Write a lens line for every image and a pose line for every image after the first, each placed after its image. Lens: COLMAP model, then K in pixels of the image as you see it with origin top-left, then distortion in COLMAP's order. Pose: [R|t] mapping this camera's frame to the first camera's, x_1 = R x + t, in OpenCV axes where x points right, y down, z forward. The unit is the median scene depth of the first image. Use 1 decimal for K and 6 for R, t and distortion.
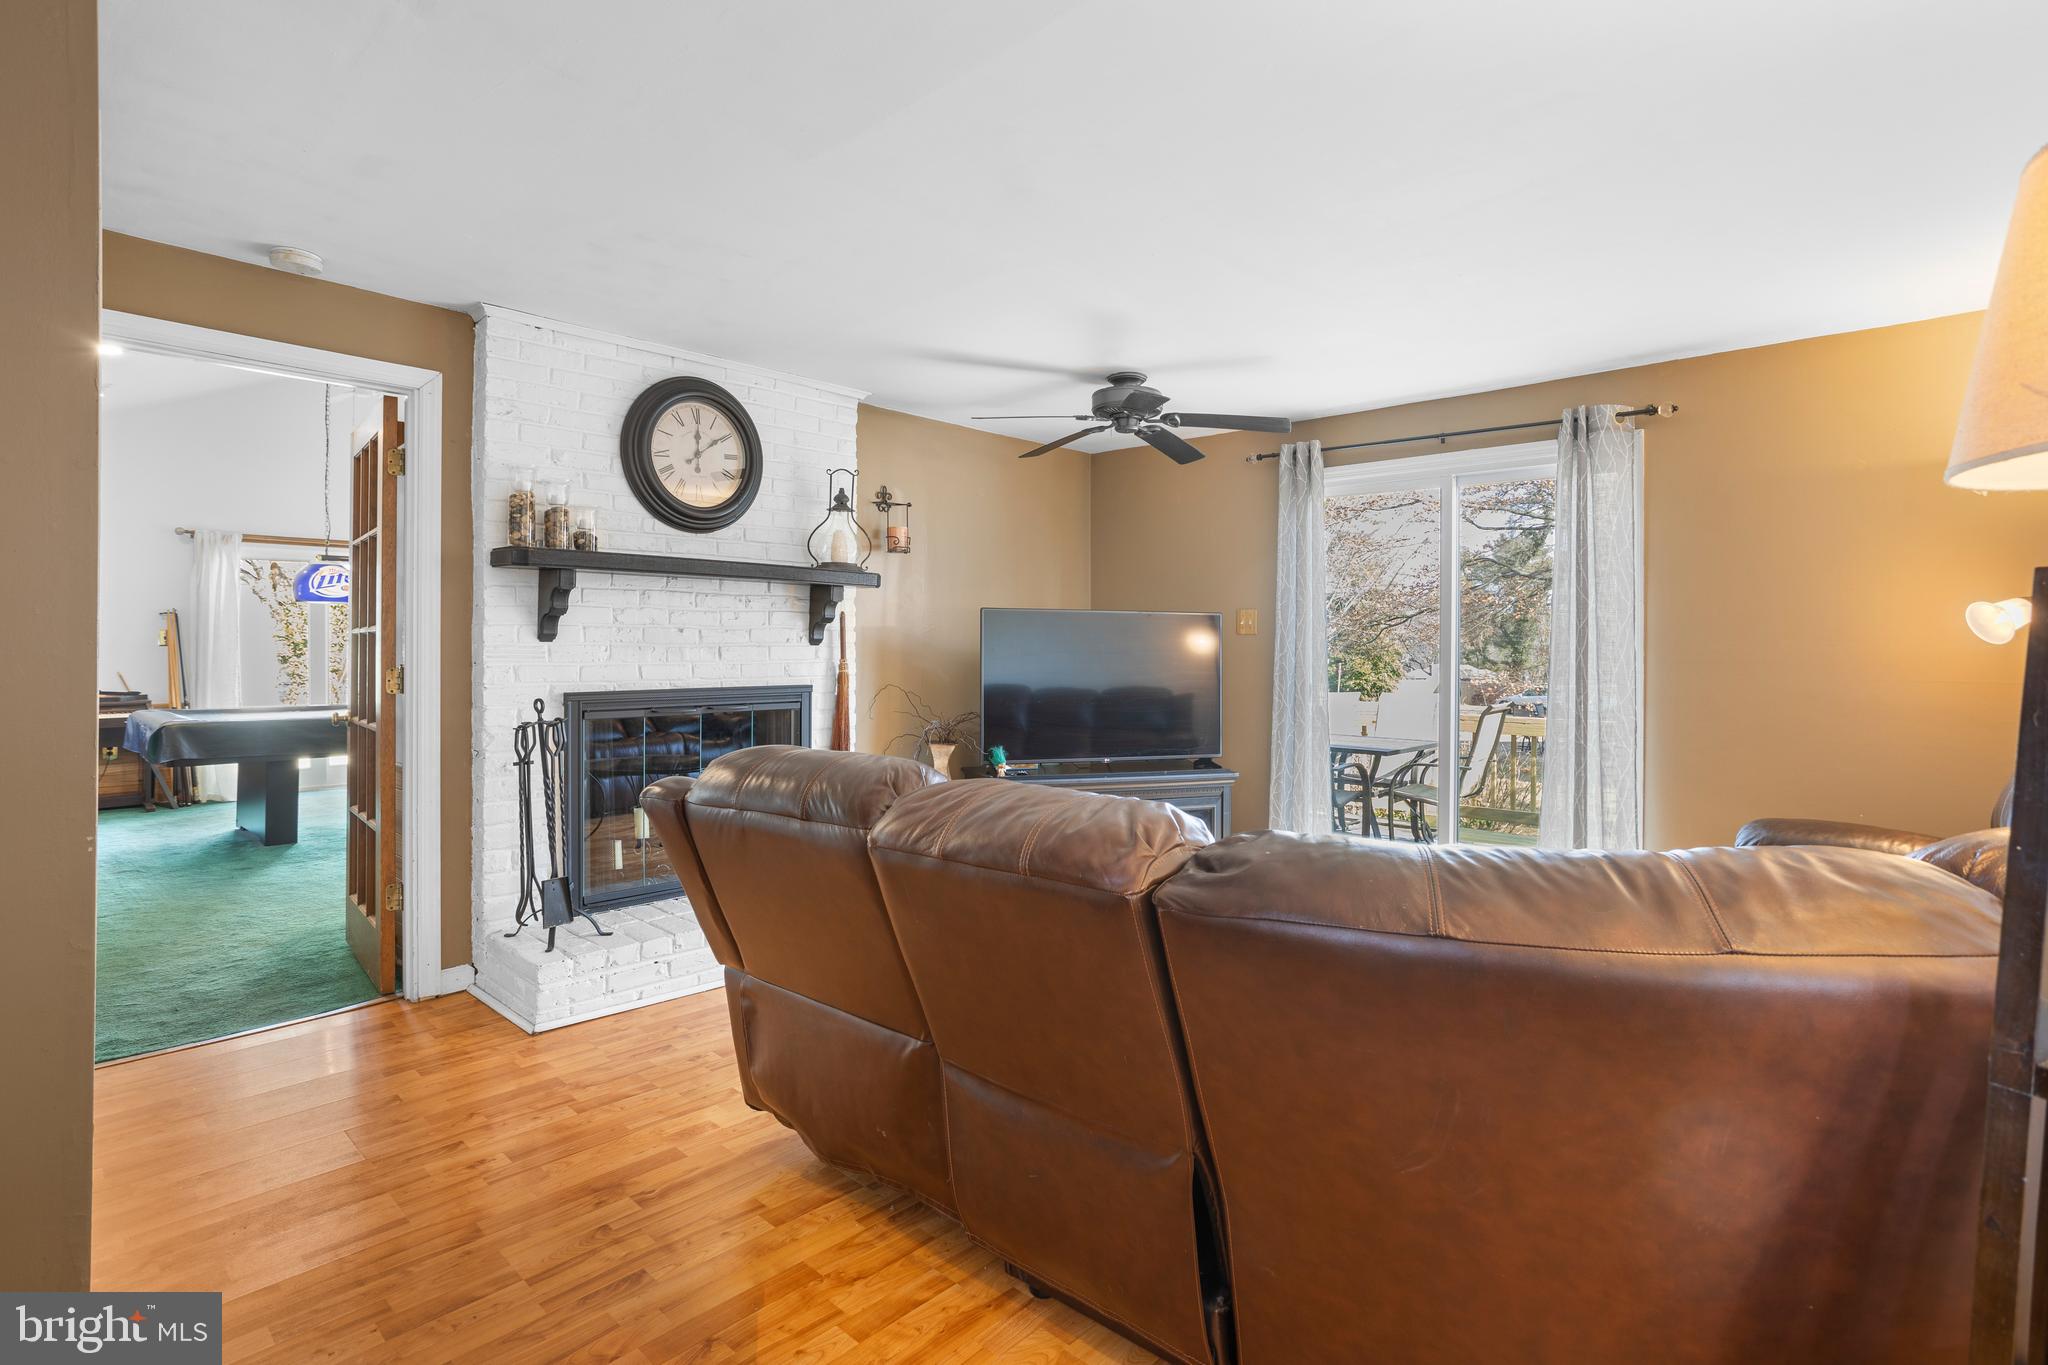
lens RADIAL K [[1001.9, 0, 1018.9], [0, 1001.9, 653.2], [0, 0, 1]] dist [-0.049209, 0.032915]
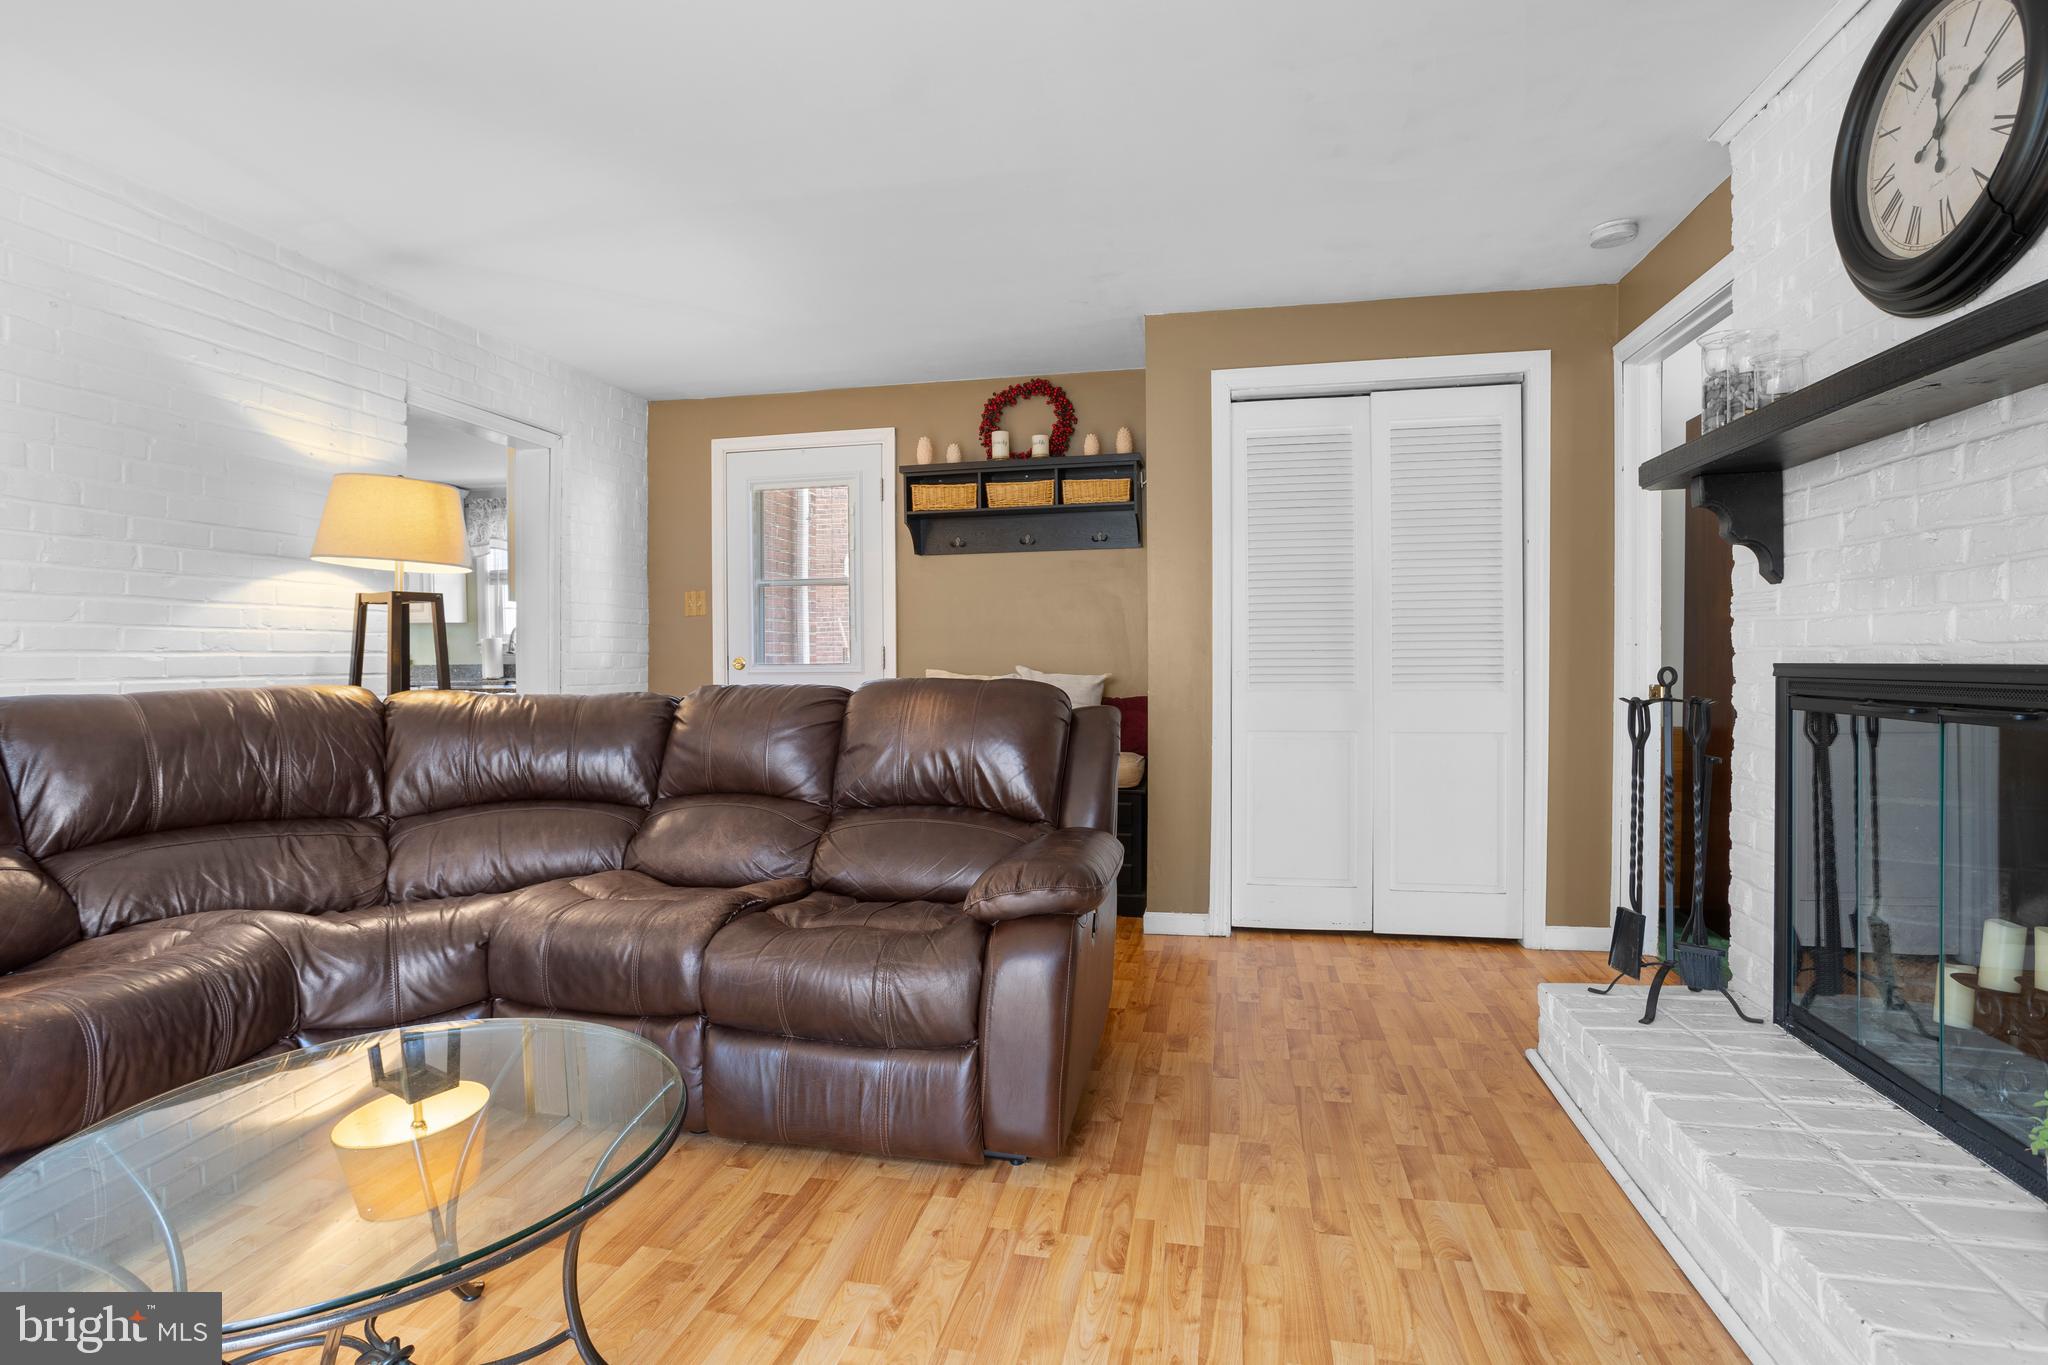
lens RADIAL K [[1001.9, 0, 1018.9], [0, 1001.9, 653.2], [0, 0, 1]] dist [-0.049209, 0.032915]
pose [[-0.856455, 0.001368, -0.516219, 0.470694], [0.002936, 0.999993, -0.002221, 0.055986], [0.516213, -0.003418, -0.856454, 2.190044]]
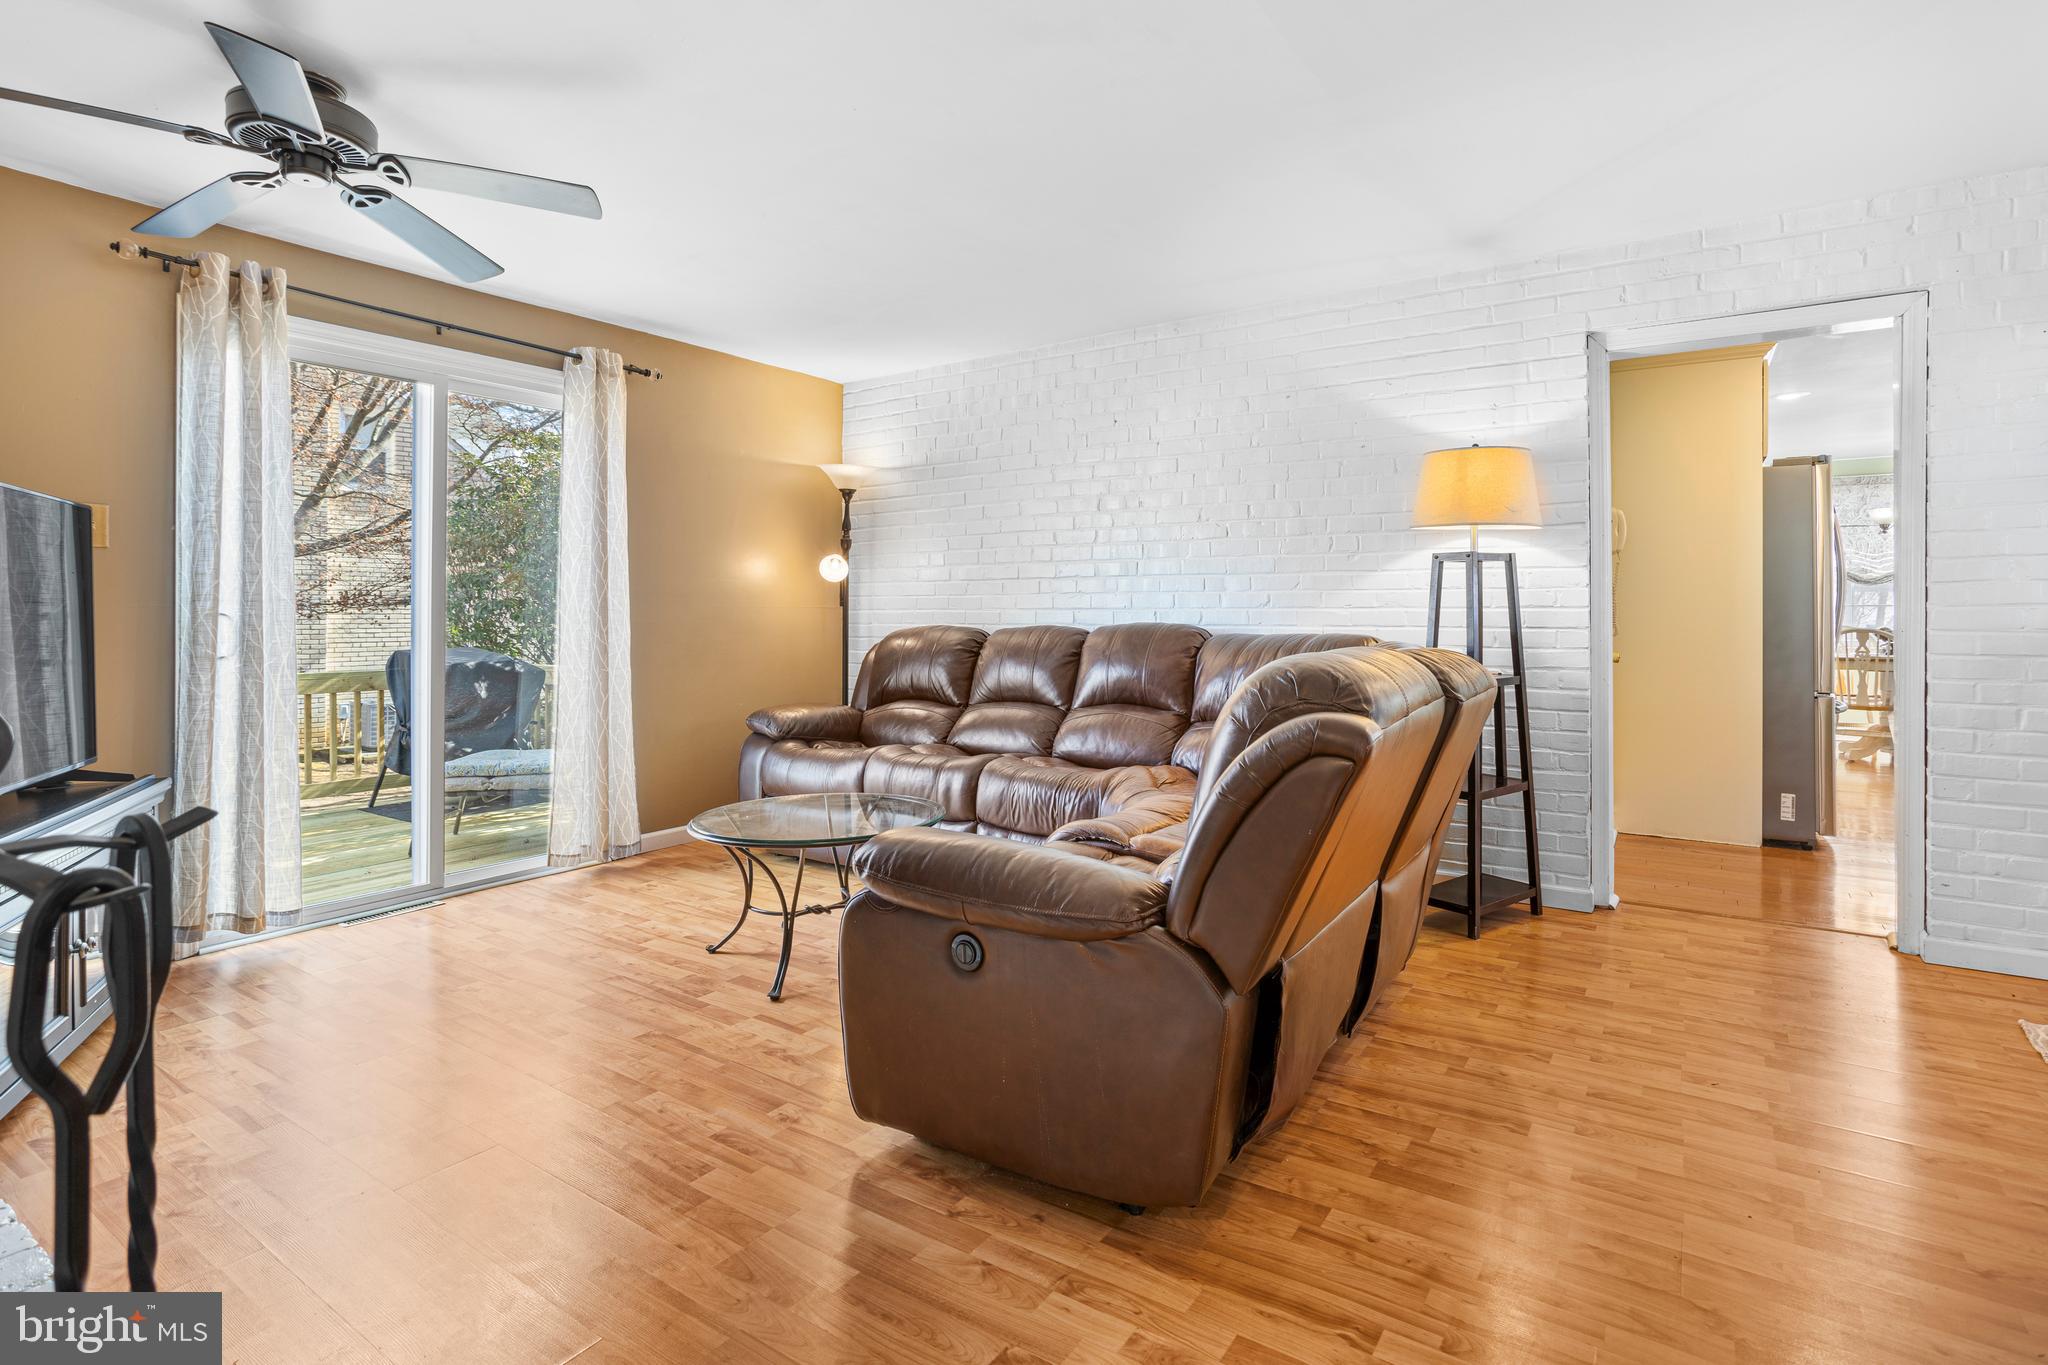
lens RADIAL K [[1001.9, 0, 1018.9], [0, 1001.9, 653.2], [0, 0, 1]] dist [-0.049209, 0.032915]
pose [[-0.155110, -0.041300, 0.987034, -1.023067], [0.002041, 0.999110, 0.042126, 0.050378], [-0.987895, 0.008549, -0.154888, 1.373002]]
